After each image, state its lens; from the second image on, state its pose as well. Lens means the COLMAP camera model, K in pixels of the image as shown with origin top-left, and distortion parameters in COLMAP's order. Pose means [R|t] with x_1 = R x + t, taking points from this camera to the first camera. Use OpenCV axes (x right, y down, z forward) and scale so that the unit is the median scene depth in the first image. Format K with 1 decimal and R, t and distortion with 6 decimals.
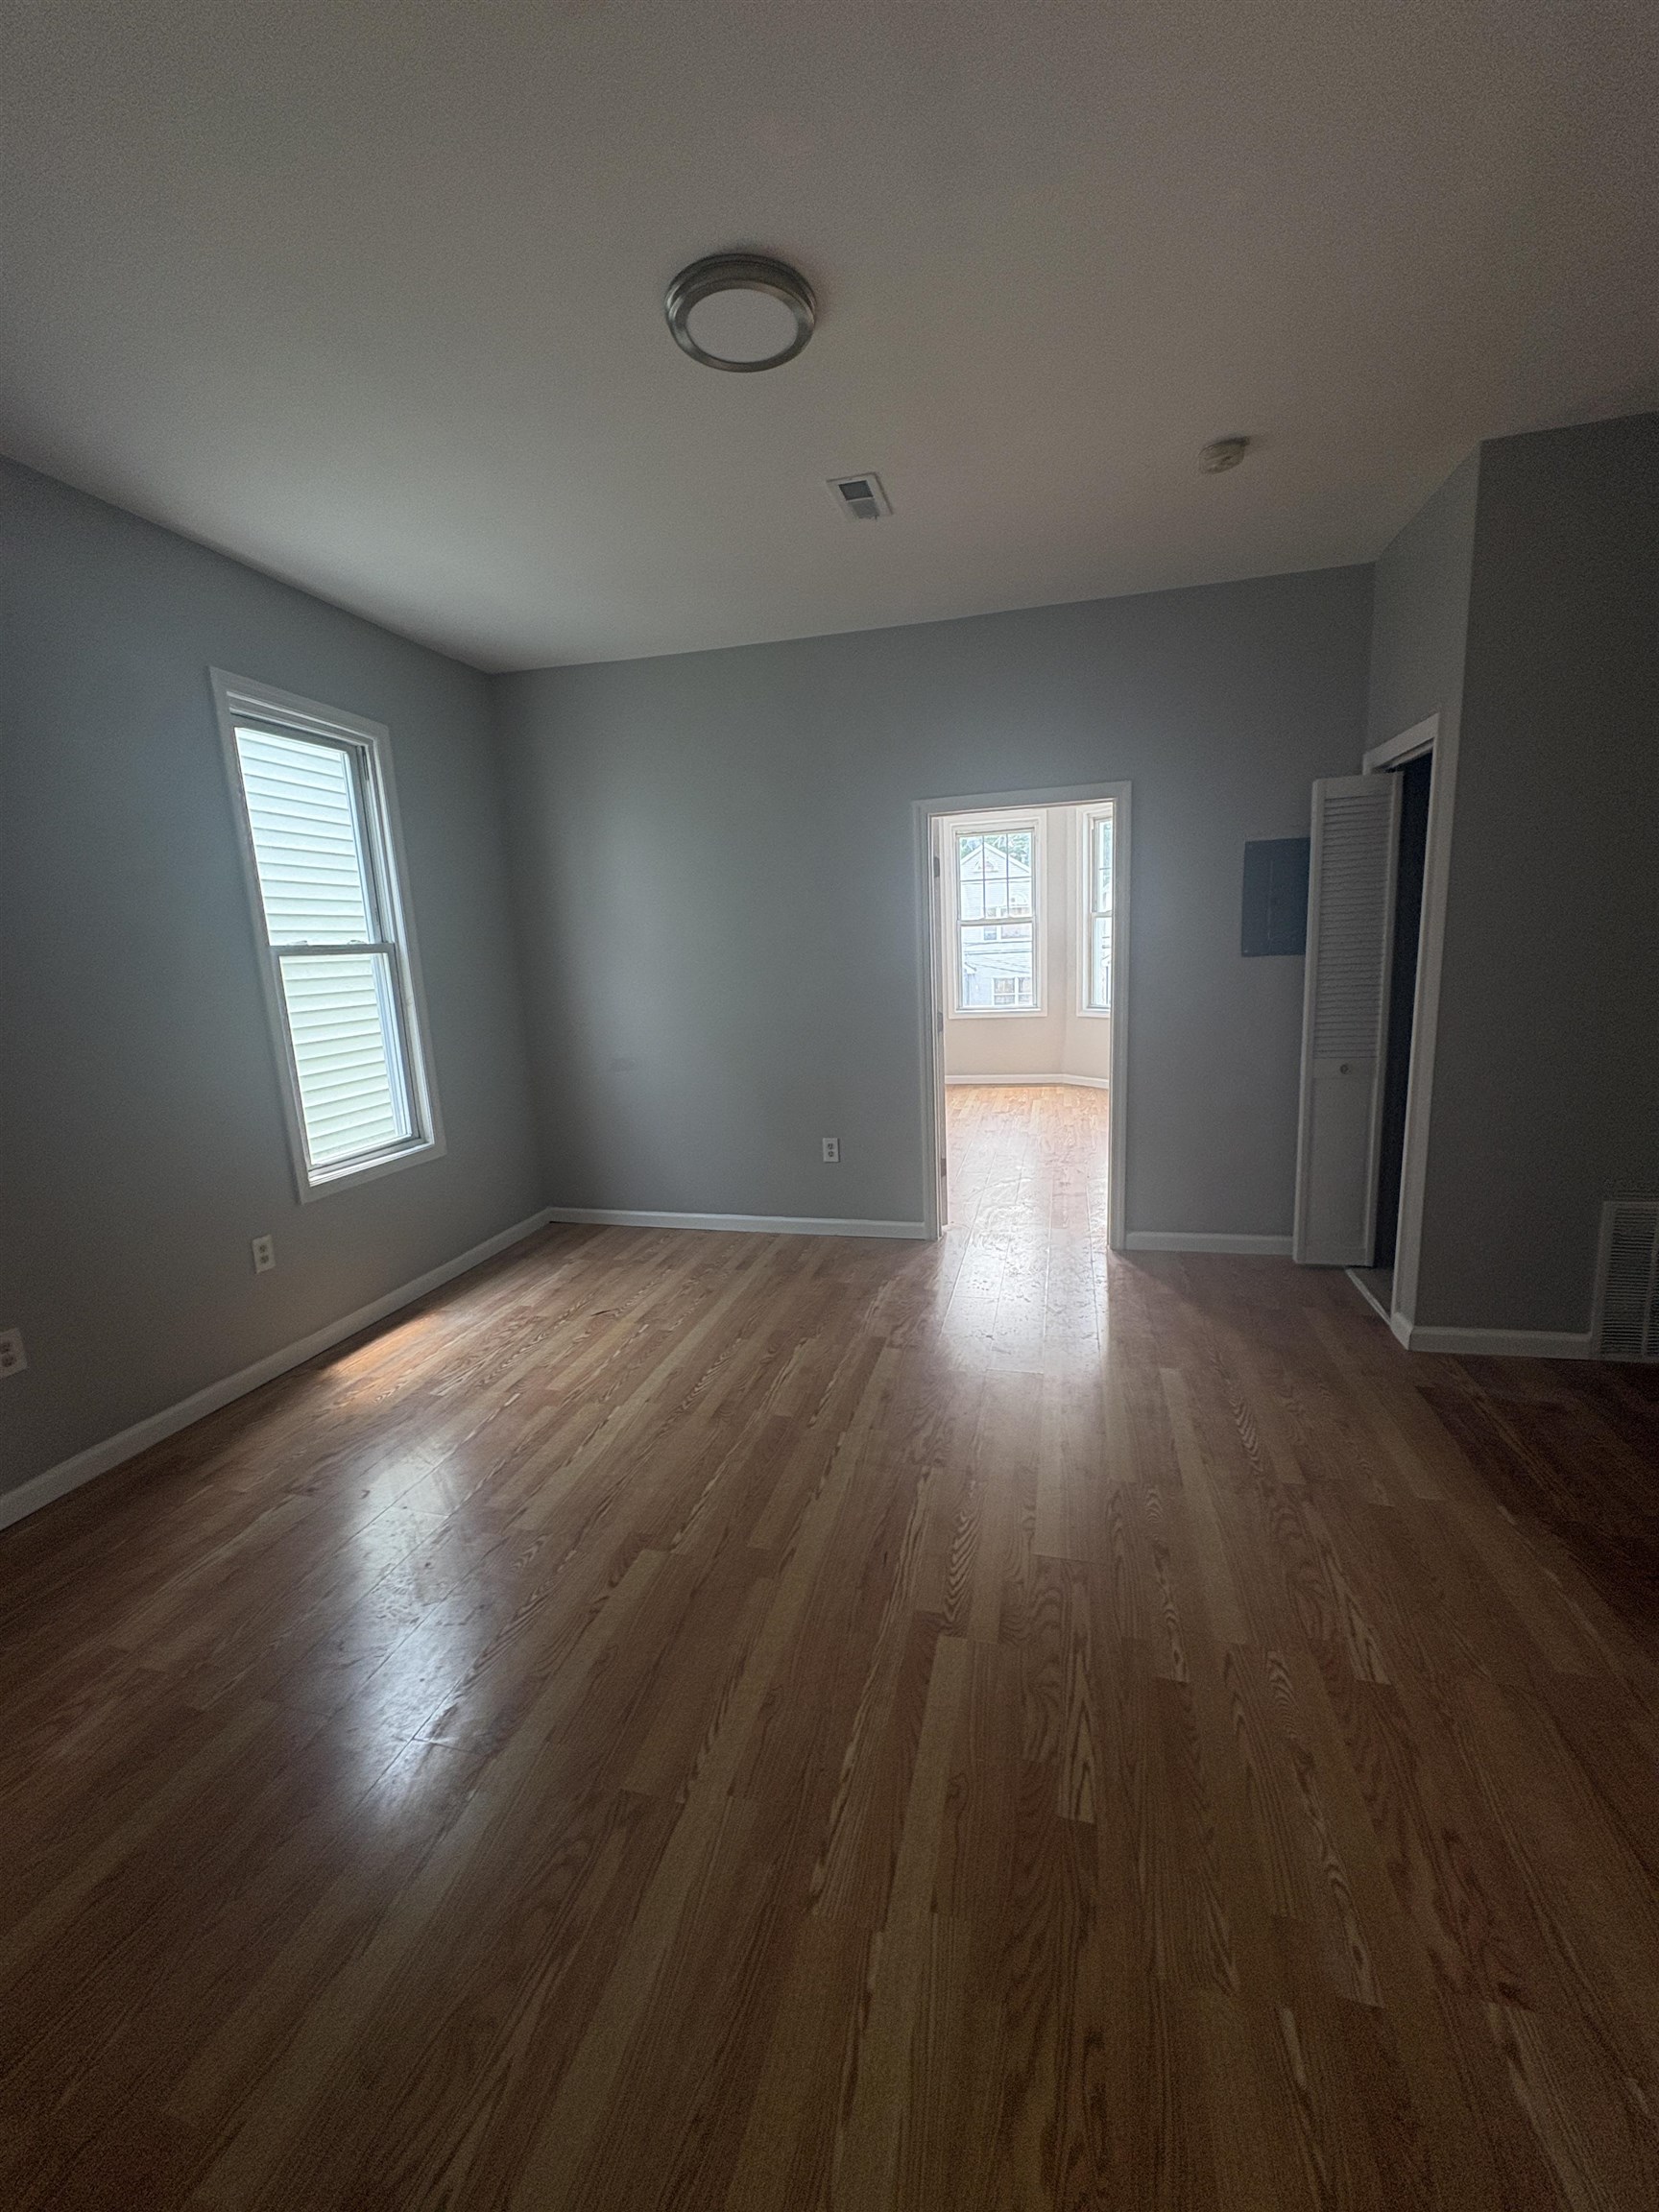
lens RADIAL K [[876.7, 0, 823.0], [0, 876.7, 1106.6], [0, 0, 1]] dist [-0.001012, 0.000249]
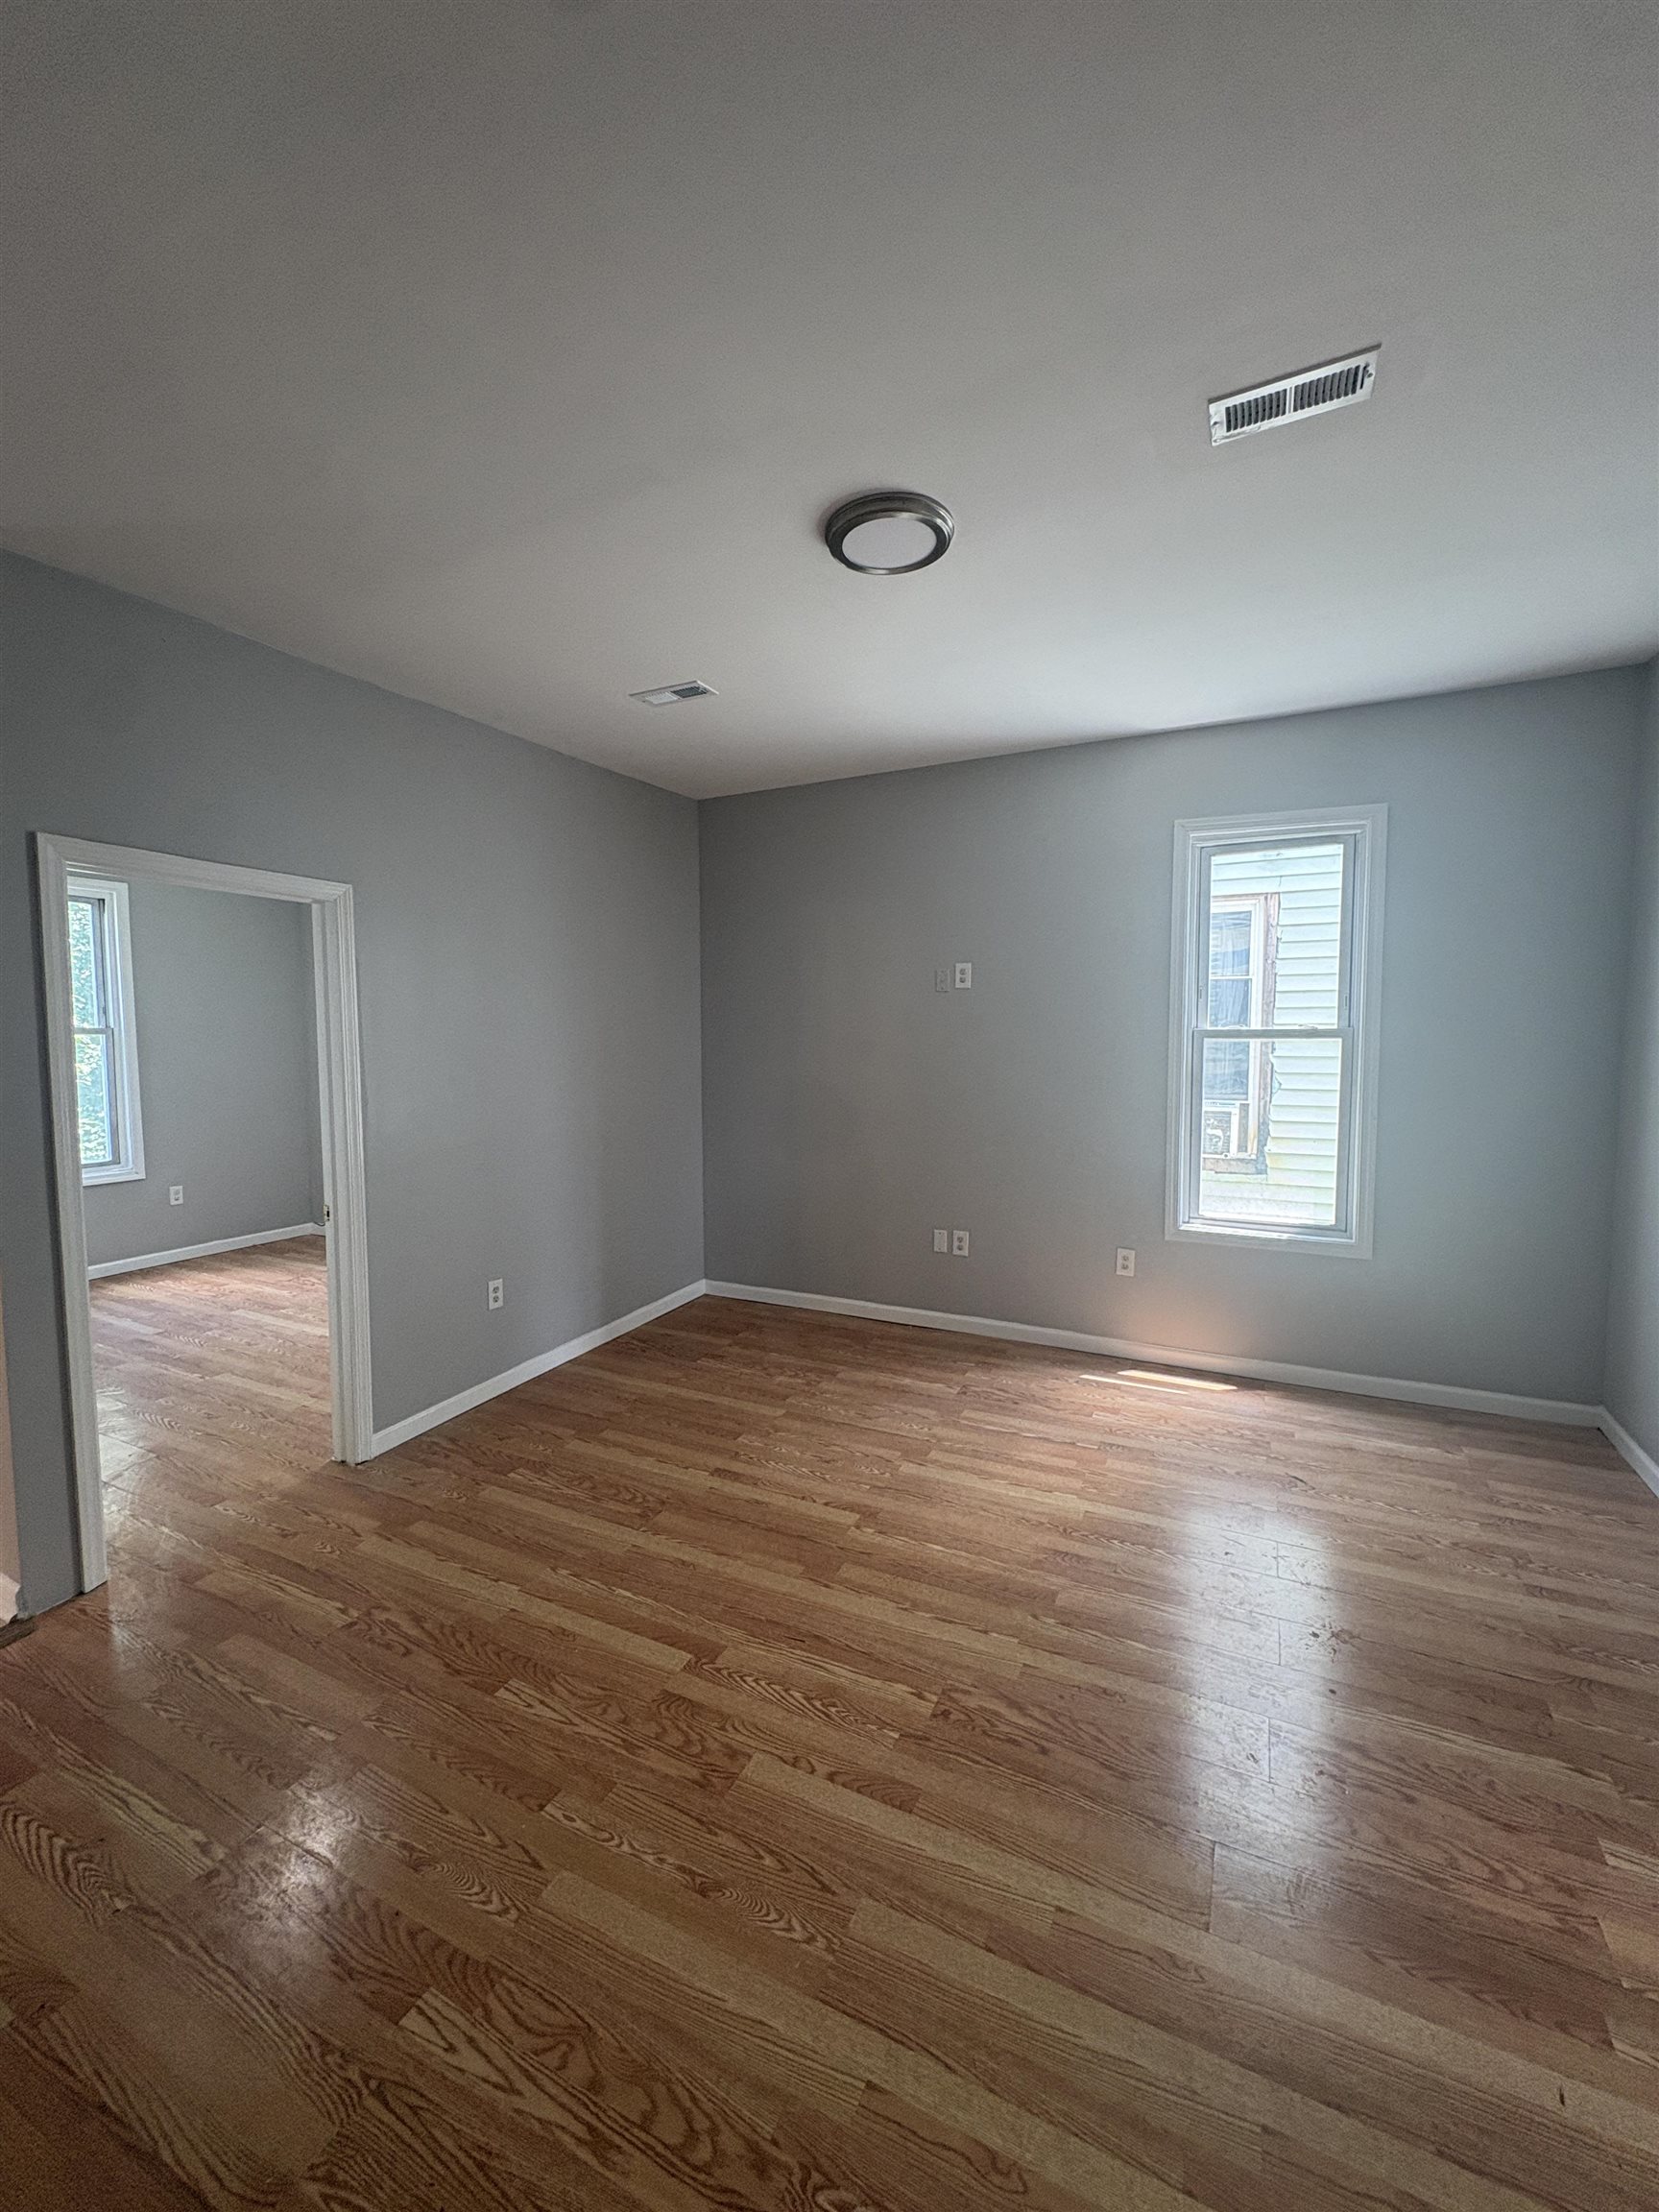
lens RADIAL K [[876.7, 0, 831.1], [0, 876.7, 1101.6], [0, 0, 1]] dist [-0.001012, 0.000249]
pose [[-0.190358, 0.118821, -0.974498, 0.825453], [-0.167349, 0.974192, 0.151473, -0.226845], [0.967346, 0.191915, -0.165561, 0.892582]]
